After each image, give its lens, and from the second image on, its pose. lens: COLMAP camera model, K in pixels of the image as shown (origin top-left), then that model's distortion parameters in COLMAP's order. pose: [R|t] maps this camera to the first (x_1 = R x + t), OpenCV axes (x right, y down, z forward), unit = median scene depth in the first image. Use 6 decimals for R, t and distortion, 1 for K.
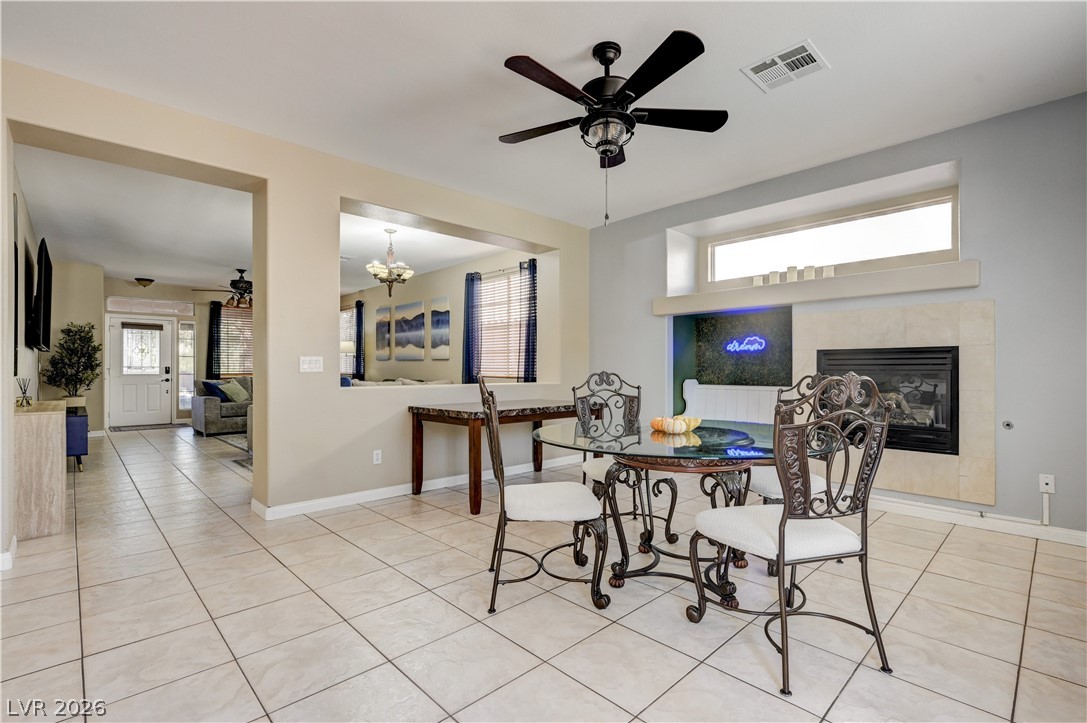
lens RADIAL K [[500.4, 0, 547.7], [0, 500.4, 365.8], [0, 0, 1]] dist [0.000229, -0.000020]
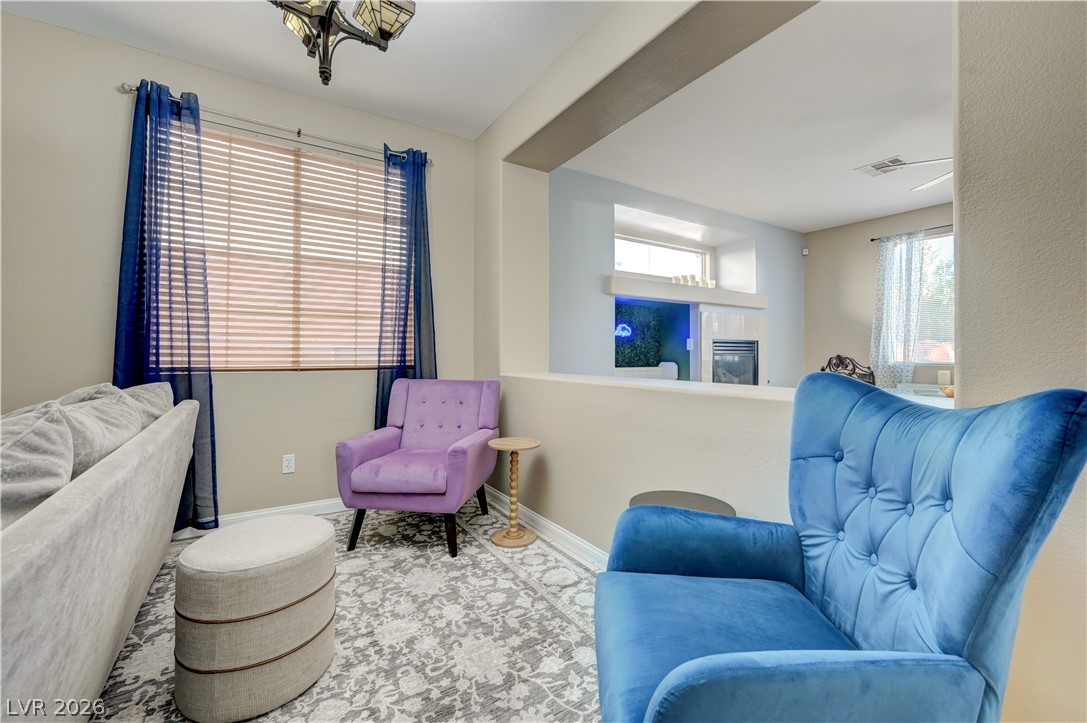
lens RADIAL K [[443.8, 0, 547.5], [0, 443.8, 363.5], [0, 0, 1]] dist [-0.000659, 0.000019]
pose [[0.192968, -0.021973, 0.980959, -0.628722], [-0.009746, 0.999657, 0.024309, 0.008841], [-0.981157, -0.014251, 0.192688, 0.974034]]
